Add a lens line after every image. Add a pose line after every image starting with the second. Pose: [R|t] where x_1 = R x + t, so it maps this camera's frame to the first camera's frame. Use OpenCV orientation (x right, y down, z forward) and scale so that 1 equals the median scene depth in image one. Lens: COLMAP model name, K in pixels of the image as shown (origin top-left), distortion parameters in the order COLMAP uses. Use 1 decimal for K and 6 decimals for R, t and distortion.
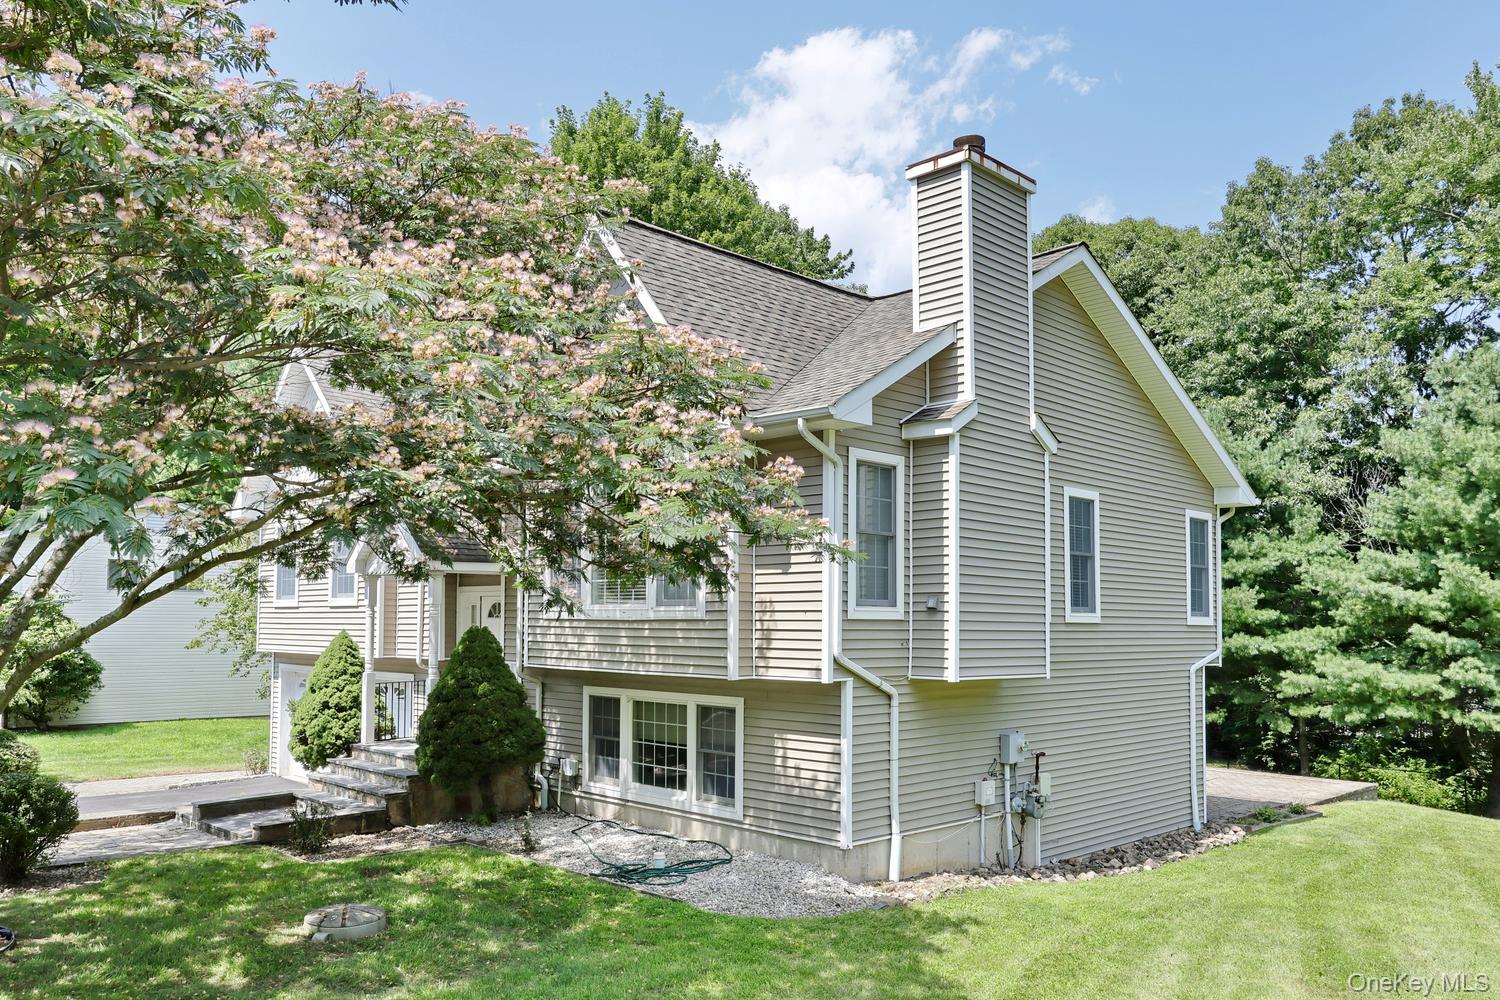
lens RADIAL K [[1060.8, 0, 752.2], [0, 1060.8, 588.1], [0, 0, 1]] dist [0.030652, 0.000794]
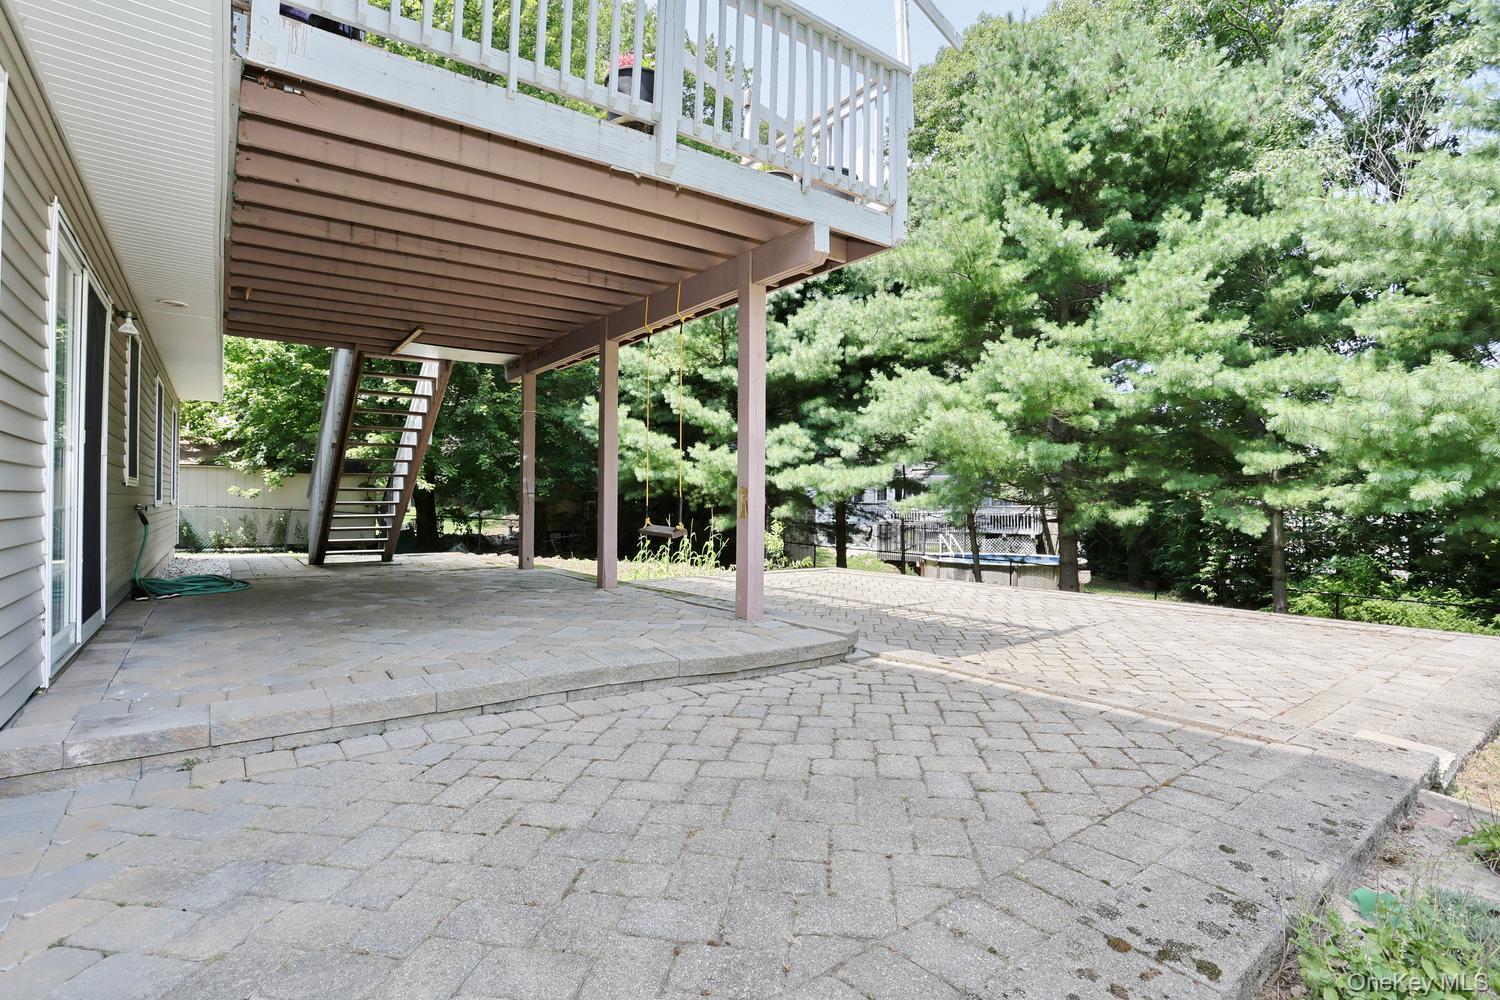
lens RADIAL K [[723.9, 0, 751.3], [0, 723.9, 494.5], [0, 0, 1]] dist [-0.062080, 0.035156]
pose [[0.994095, -0.001674, -0.108505, 0.310716], [0.004619, 0.999627, 0.026904, 0.114285], [0.108419, -0.027246, 0.993732, 0.681591]]
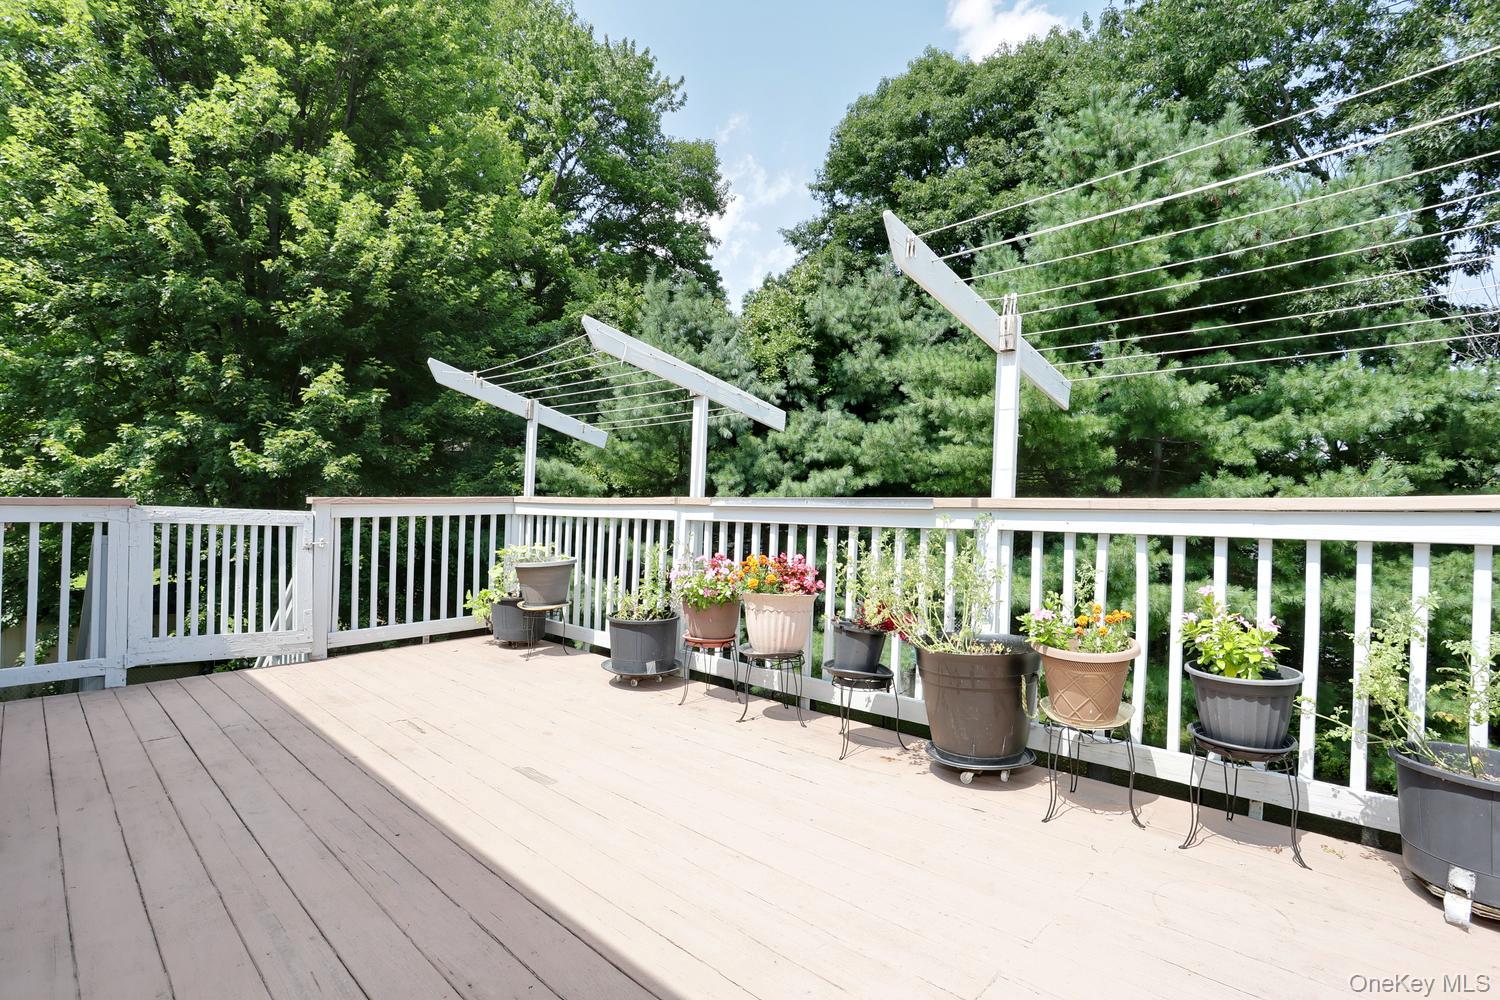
lens RADIAL K [[723.9, 0, 751.3], [0, 723.9, 494.5], [0, 0, 1]] dist [-0.062080, 0.035156]
pose [[0.998596, 0.000347, 0.052968, 0.234033], [-0.001927, 0.999555, 0.029772, 0.001066], [-0.052934, -0.029833, 0.998152, 0.822290]]
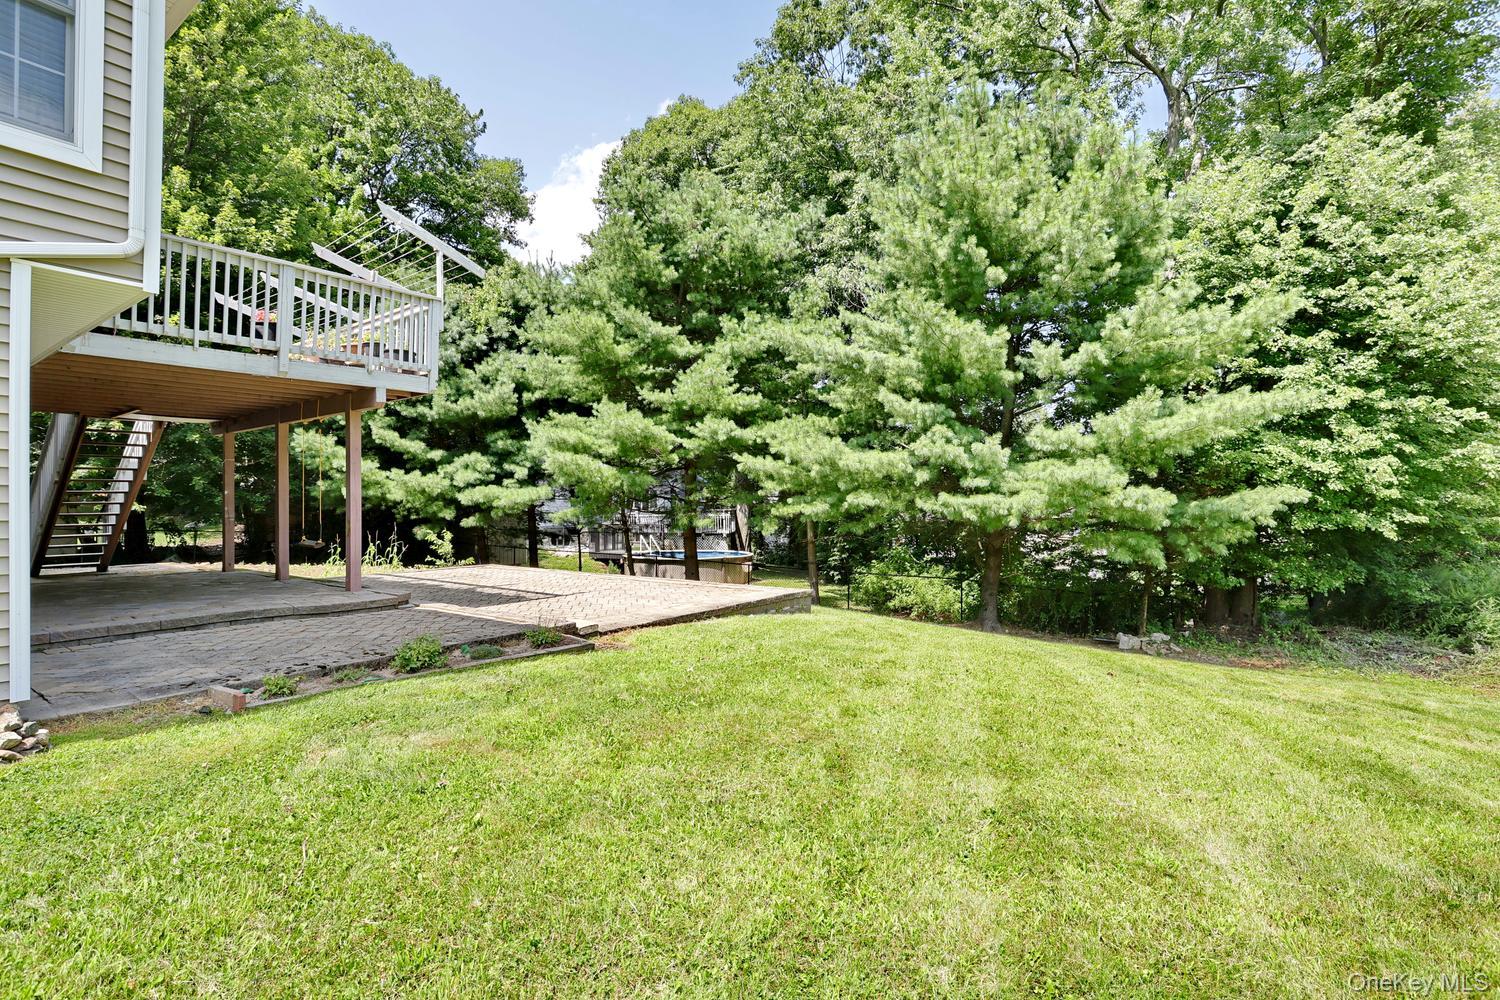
lens RADIAL K [[717.2, 0, 724.8], [0, 717.2, 497.3], [0, 0, 1]] dist [-0.060178, 0.040137]
pose [[0.985250, -0.010928, 0.170769, 0.411132], [0.005500, 0.999465, 0.032230, 0.096025], [-0.171030, -0.030816, 0.984784, 0.496881]]
